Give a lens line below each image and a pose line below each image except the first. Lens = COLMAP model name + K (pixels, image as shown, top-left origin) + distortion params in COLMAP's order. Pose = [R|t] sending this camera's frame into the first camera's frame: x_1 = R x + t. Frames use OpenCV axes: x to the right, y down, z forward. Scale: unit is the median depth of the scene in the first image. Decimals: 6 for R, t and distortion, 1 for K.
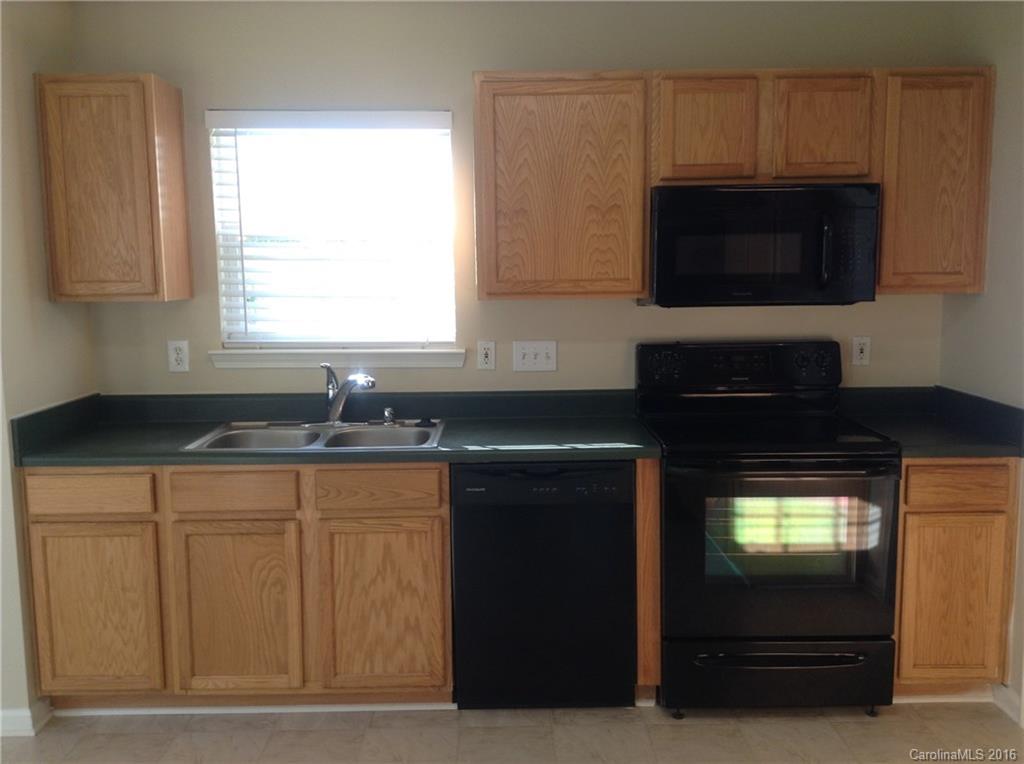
lens RADIAL K [[952.4, 0, 510.2], [0, 952.4, 398.7], [0, 0, 1]] dist [0.178154, -0.427700]
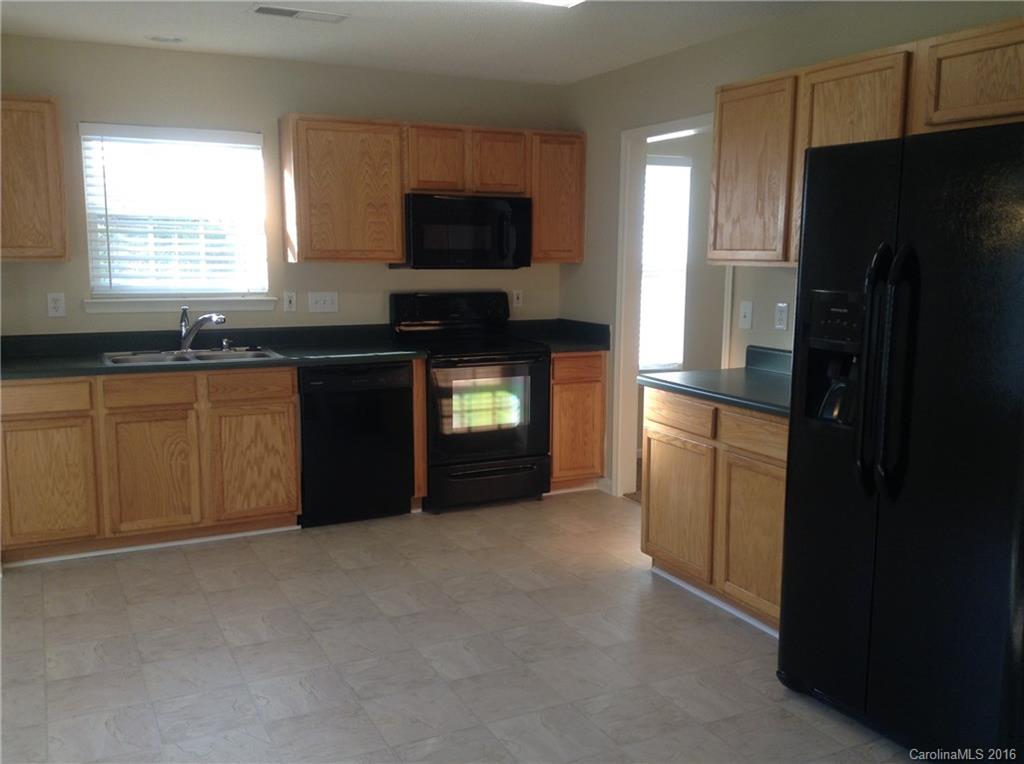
lens RADIAL K [[911.1, 0, 514.4], [0, 911.1, 432.1], [0, 0, 1]] dist [0.090302, -0.186530]
pose [[0.901592, -0.069930, 0.426897, -0.377950], [0.045209, 0.996675, 0.067785, 0.085118], [-0.430218, -0.041815, 0.901756, -0.491977]]
